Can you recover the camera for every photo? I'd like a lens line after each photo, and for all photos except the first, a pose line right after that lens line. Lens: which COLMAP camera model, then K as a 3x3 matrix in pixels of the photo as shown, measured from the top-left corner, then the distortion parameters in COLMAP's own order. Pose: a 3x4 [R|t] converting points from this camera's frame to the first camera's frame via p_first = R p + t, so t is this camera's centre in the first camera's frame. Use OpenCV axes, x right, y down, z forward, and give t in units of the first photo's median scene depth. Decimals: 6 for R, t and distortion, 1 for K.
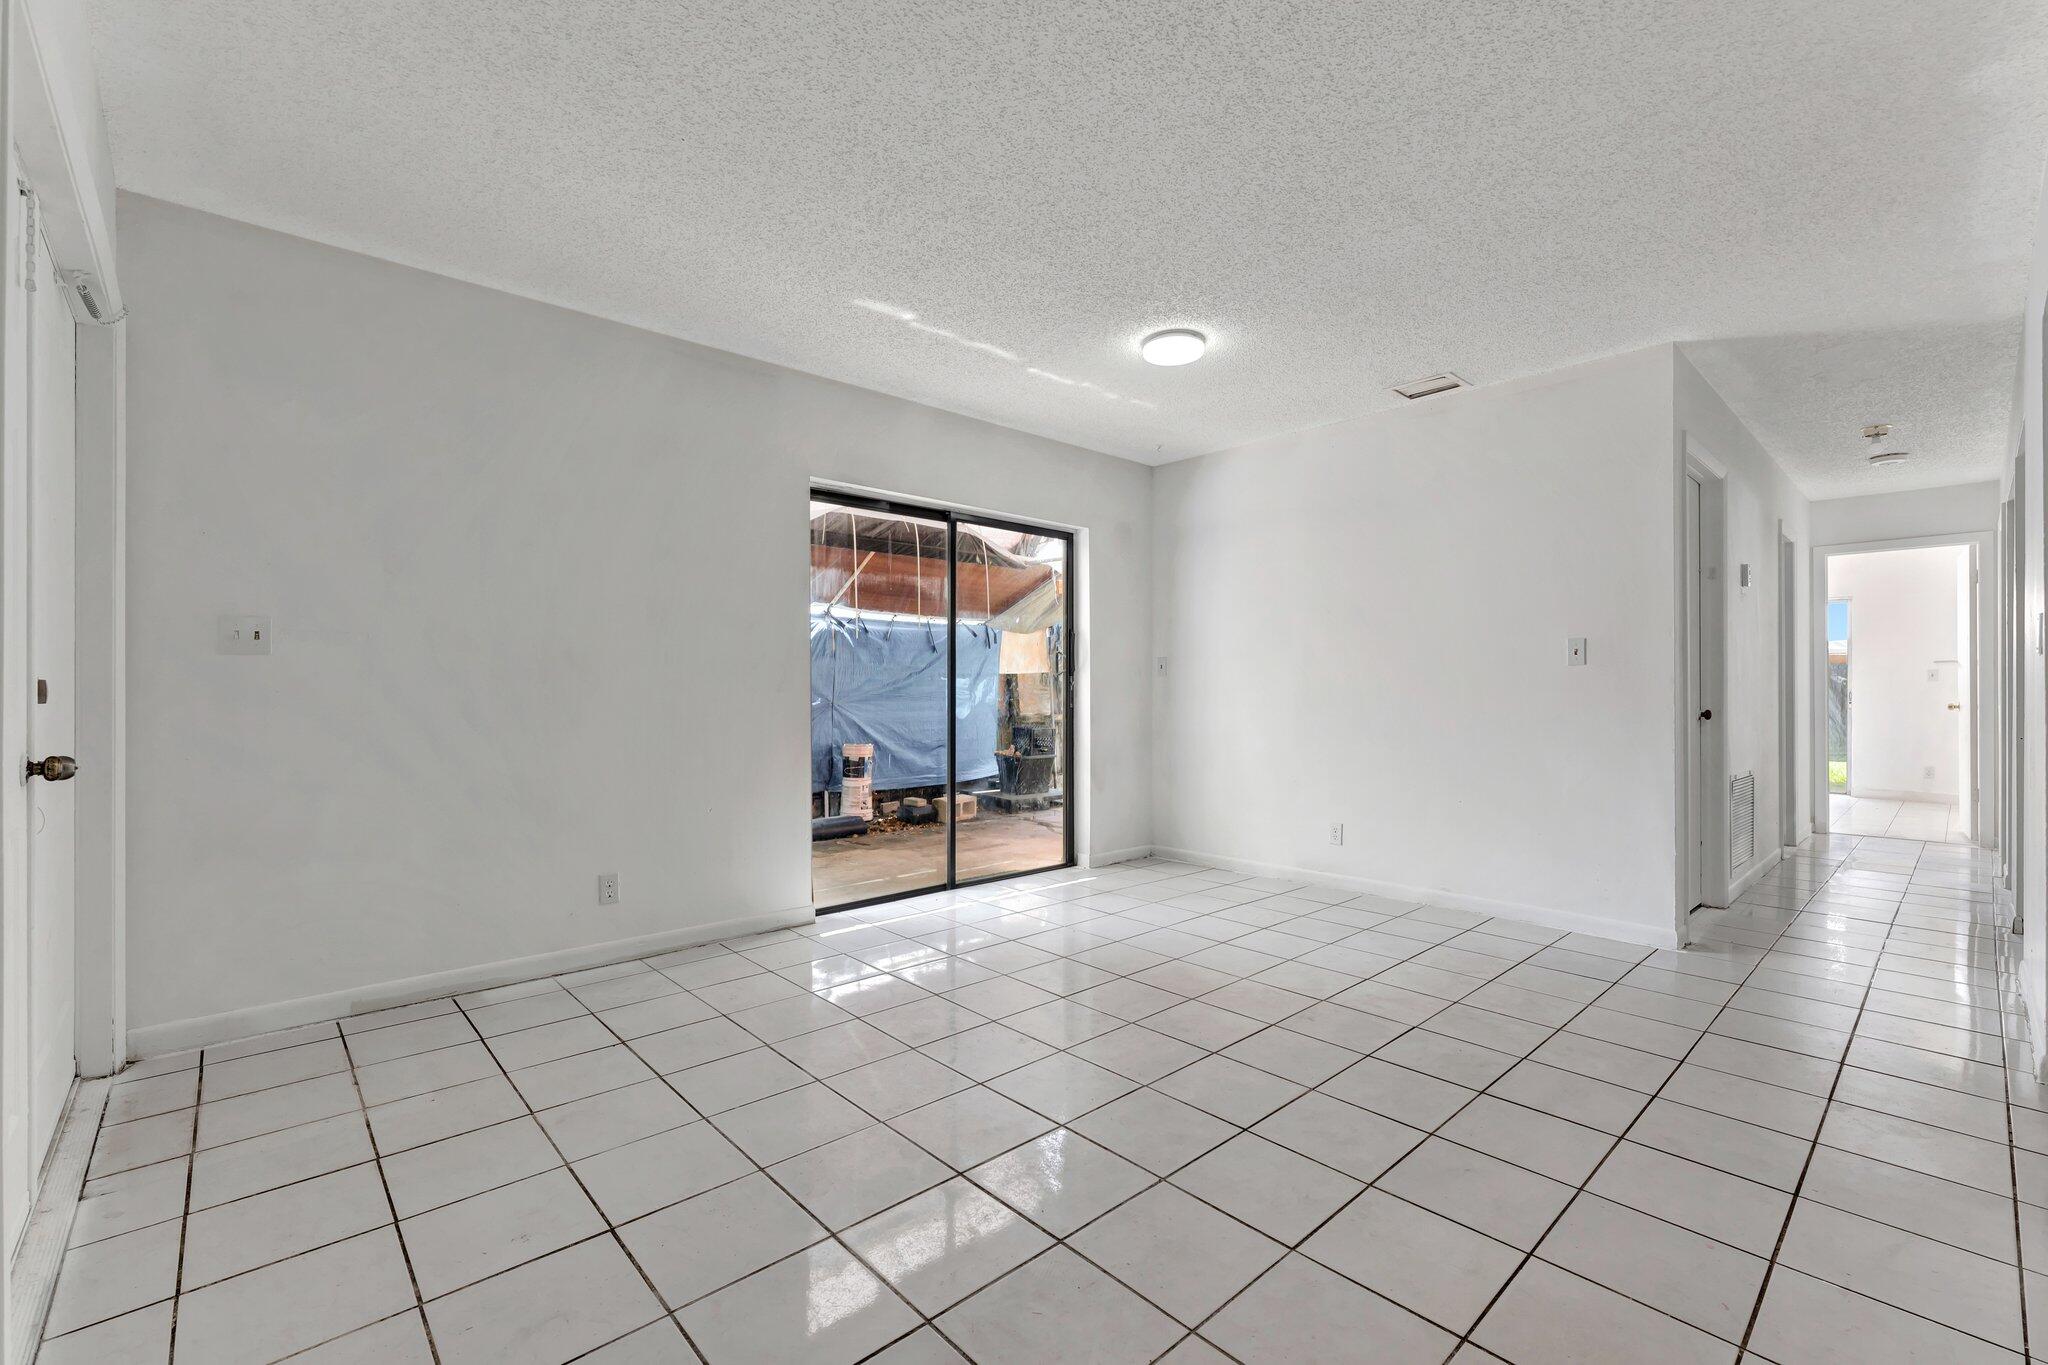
lens RADIAL K [[871.3, 0, 1024.0], [0, 871.3, 682.5], [0, 0, 1]] dist [0.000530, -0.000001]
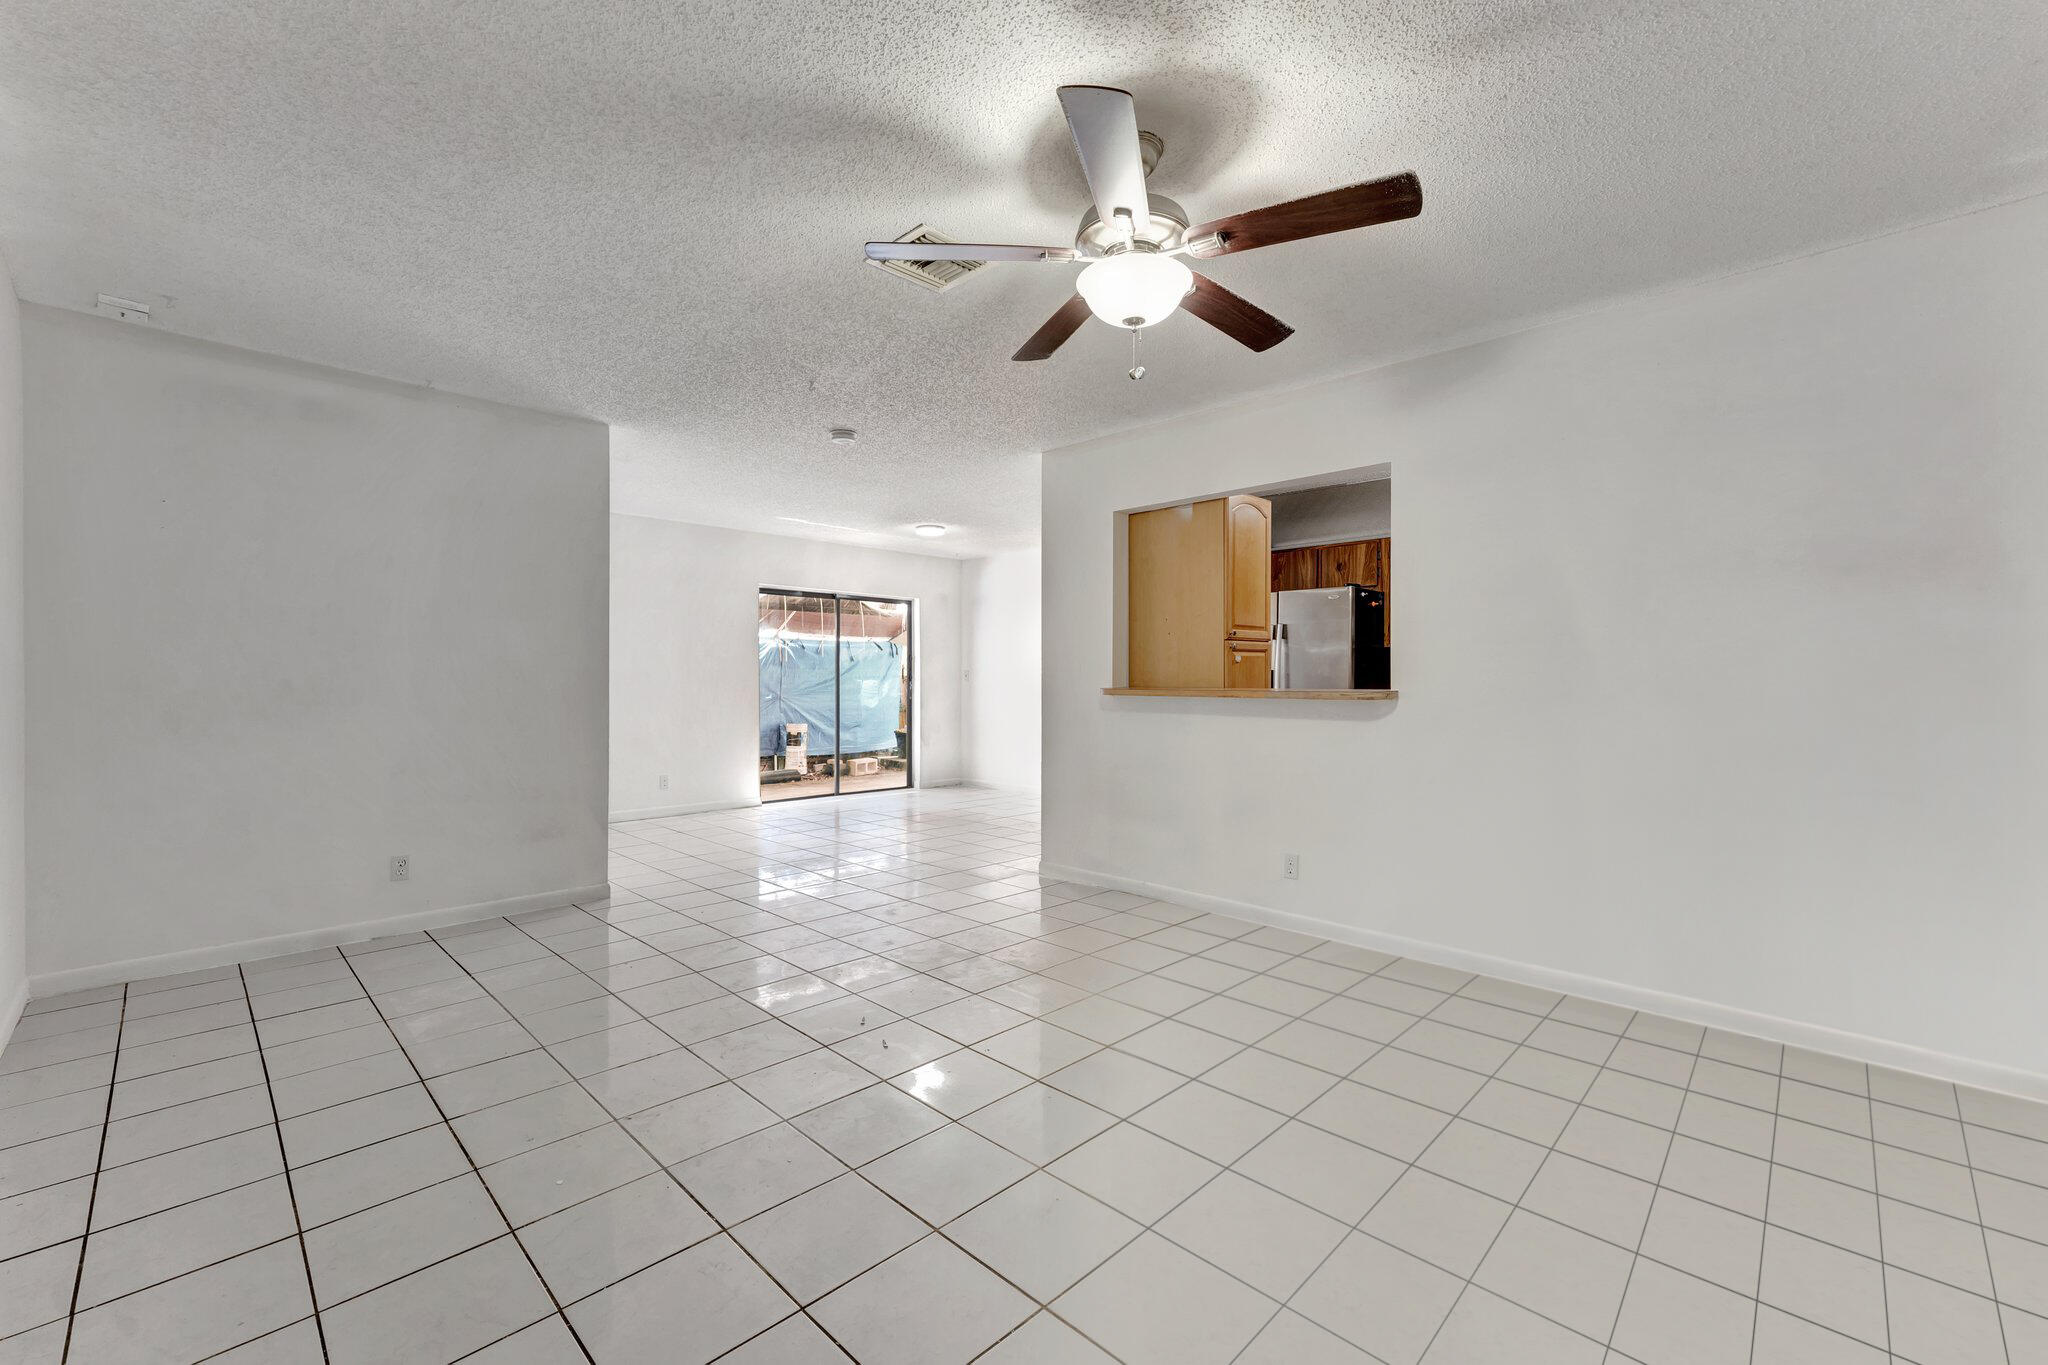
lens RADIAL K [[849.3, 0, 1024.0], [0, 849.3, 682.5], [0, 0, 1]] dist [-0.001300, -0.005748]
pose [[0.998979, 0.003143, 0.045077, 0.133988], [-0.003410, 0.999977, 0.005851, -0.009679], [-0.045058, -0.005999, 0.998966, -0.476102]]
